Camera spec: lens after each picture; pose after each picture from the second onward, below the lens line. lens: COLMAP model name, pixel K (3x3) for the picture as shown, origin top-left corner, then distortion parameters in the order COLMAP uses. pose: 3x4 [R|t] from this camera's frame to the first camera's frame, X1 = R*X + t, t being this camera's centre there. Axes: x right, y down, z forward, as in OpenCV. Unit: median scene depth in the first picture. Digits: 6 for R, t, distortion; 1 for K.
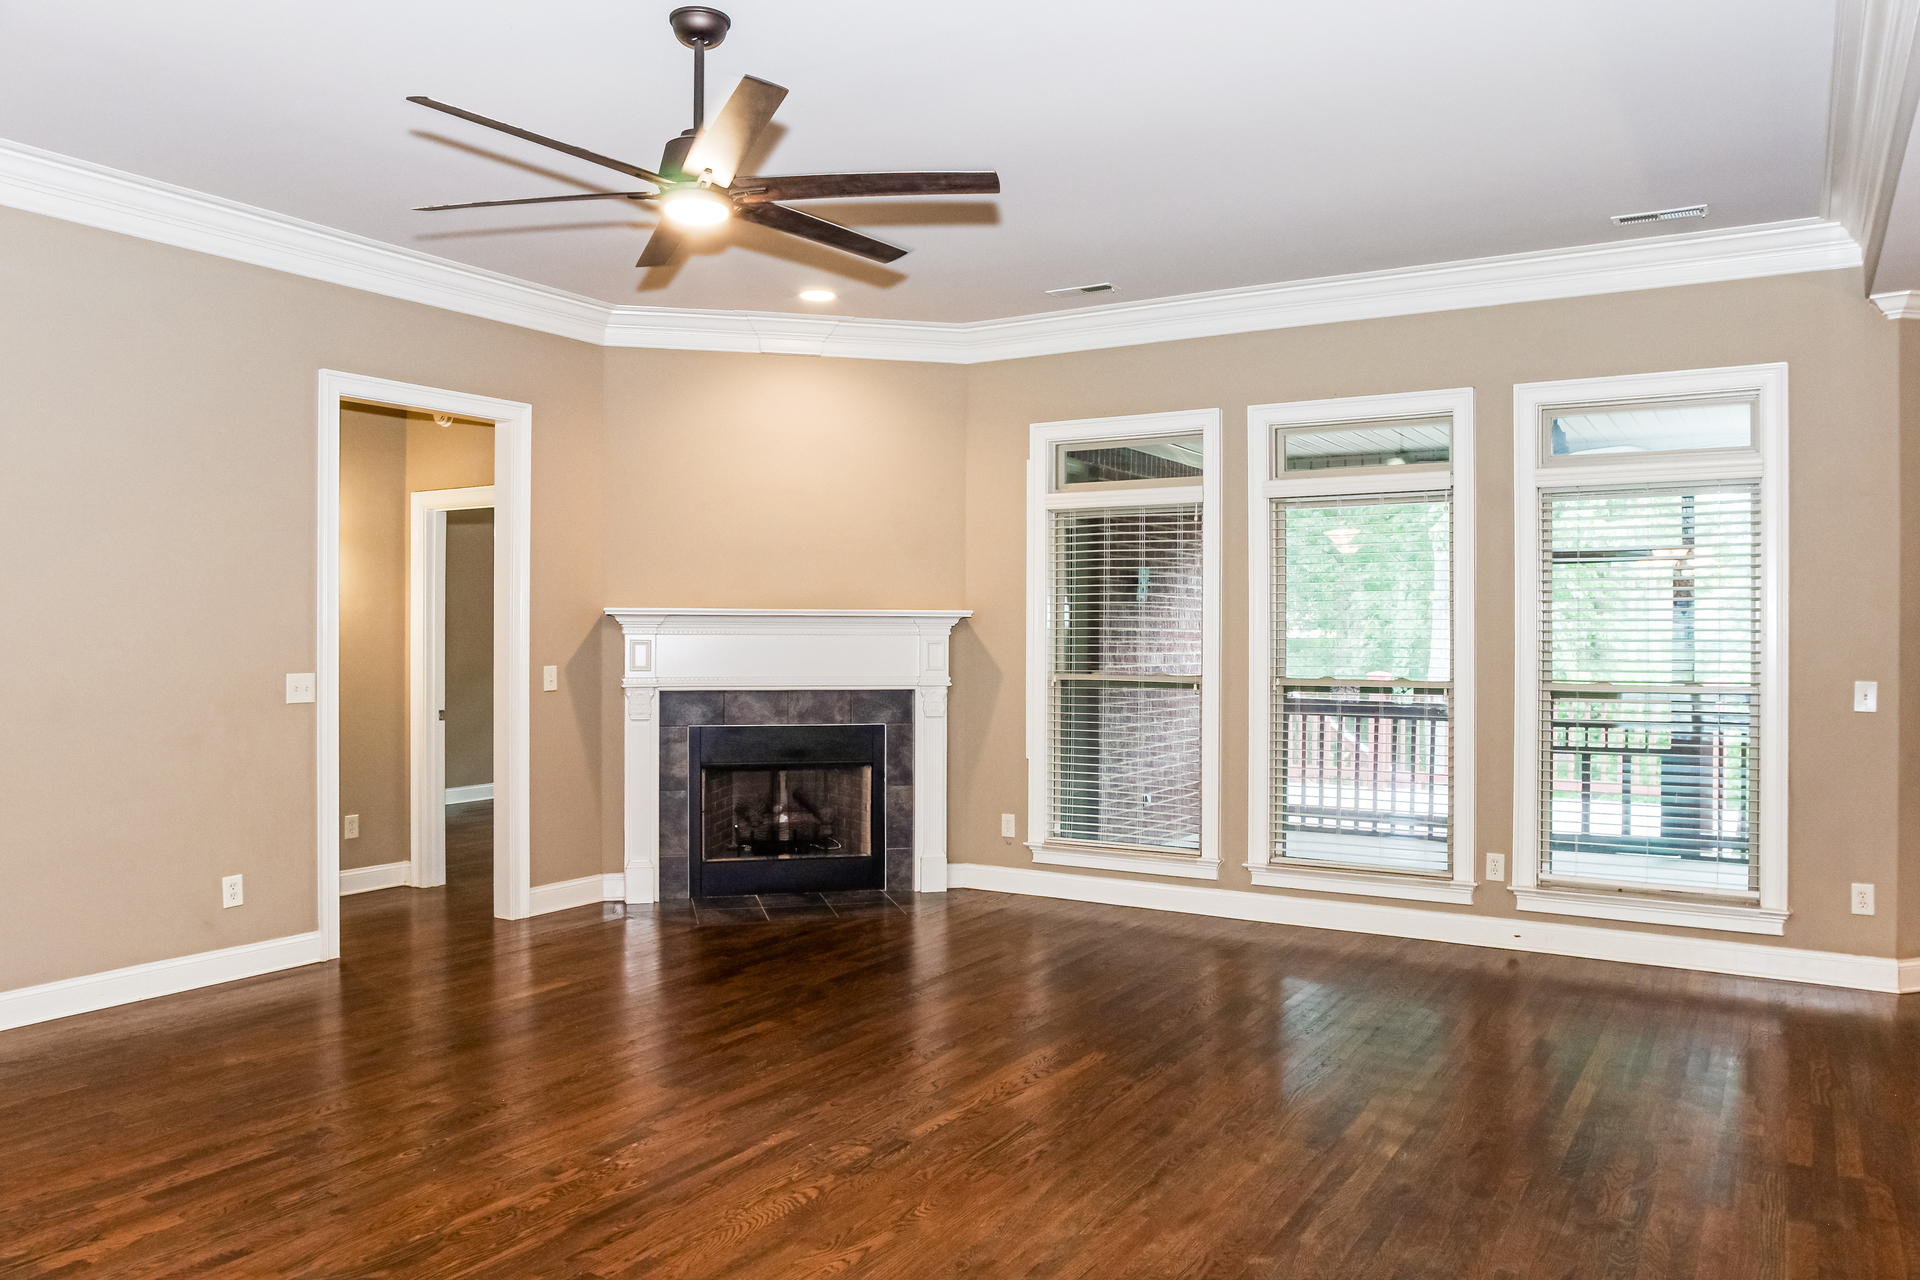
lens RADIAL K [[1378.9, 0, 961.8], [0, 1378.9, 599.0], [0, 0, 1]] dist [-0.079437, 0.070498]
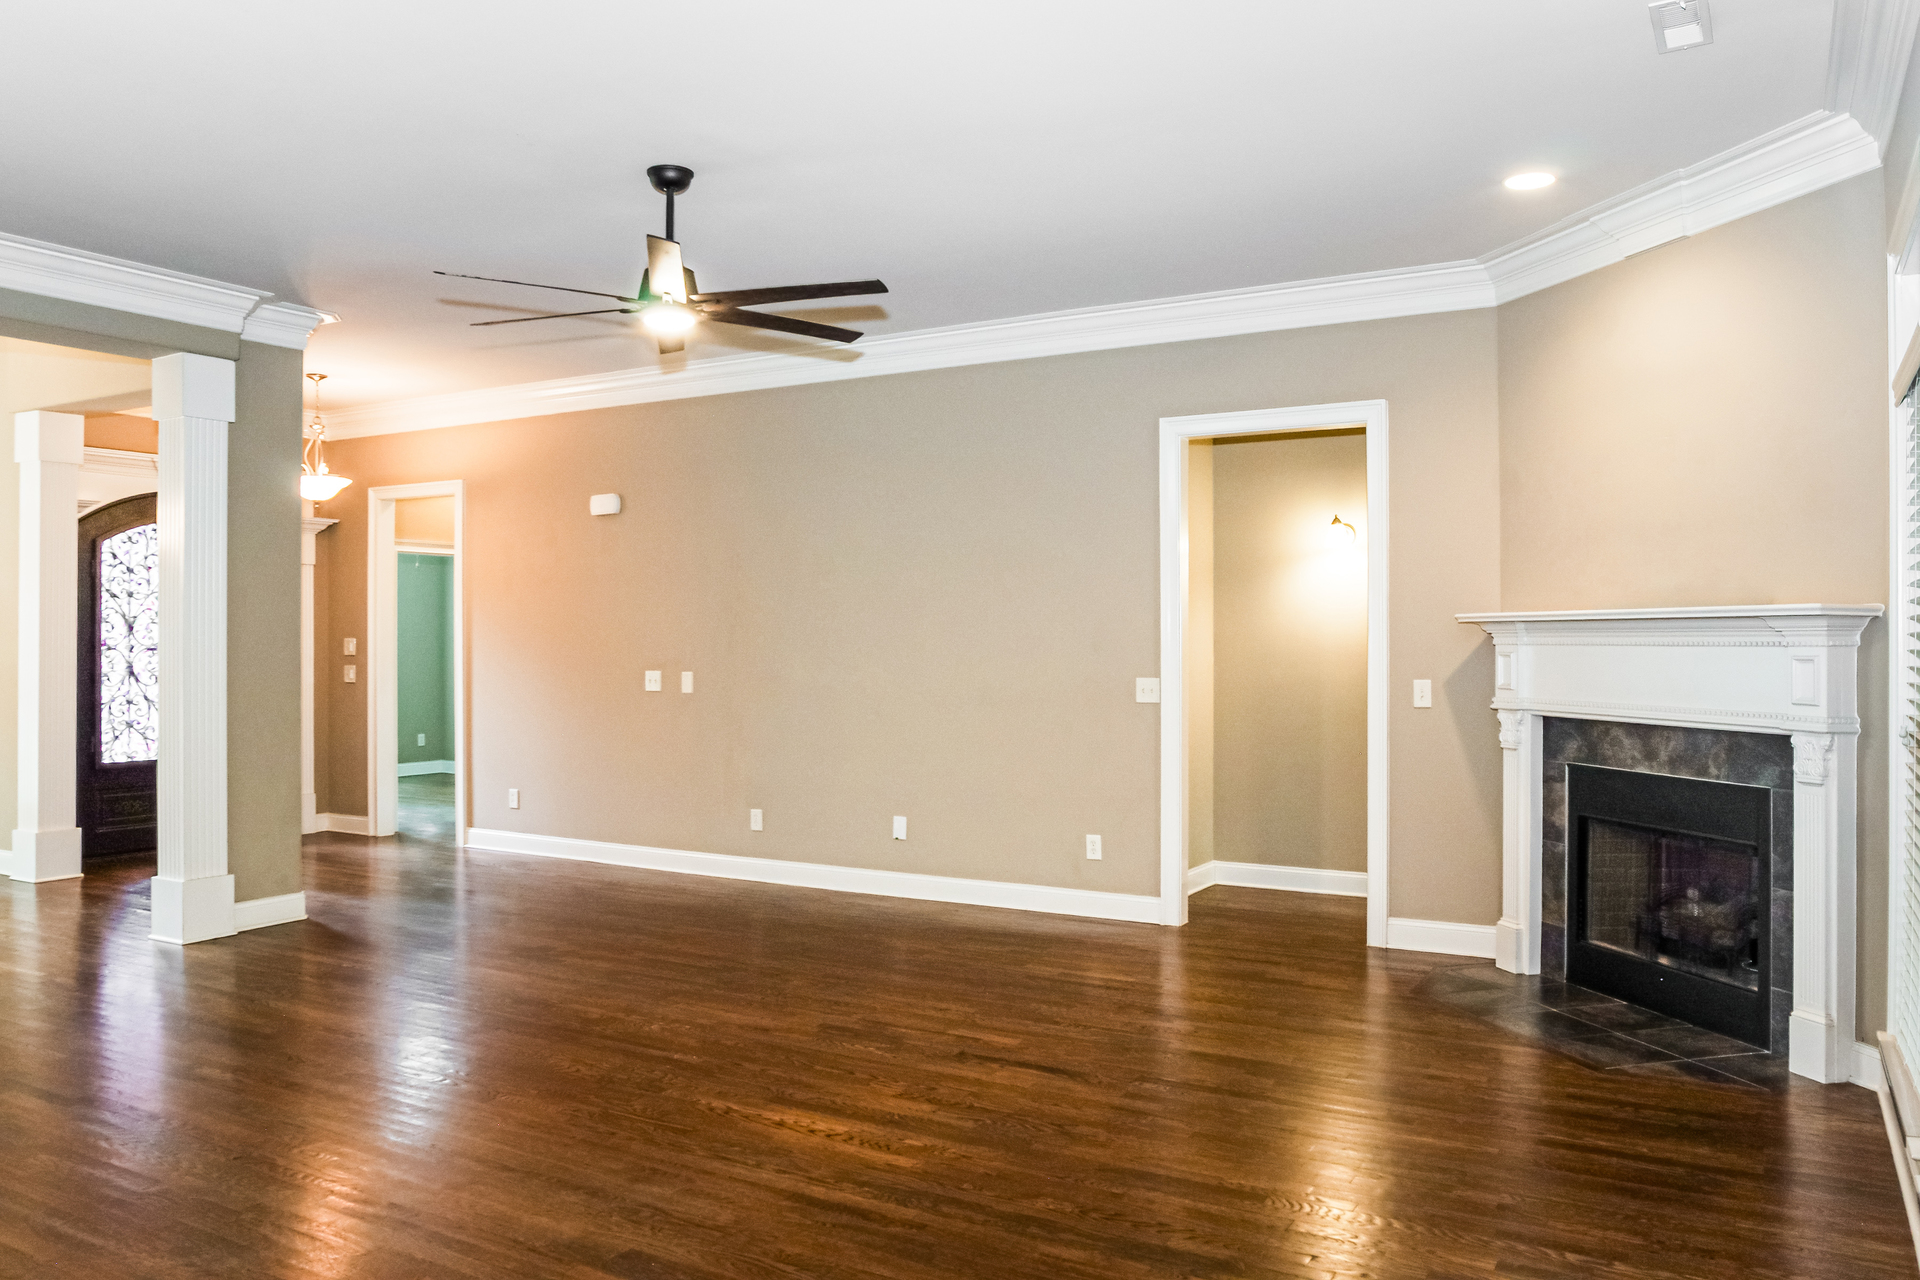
lens RADIAL K [[1457.5, 0, 960.0], [0, 1457.5, 640.0], [0, 0, 1]] dist [-0.098479, -0.000817]
pose [[0.008262, -0.005265, -0.999952, 0.619889], [0.020739, 0.999772, -0.005092, 0.019582], [0.999751, -0.020695, 0.008369, 0.652690]]
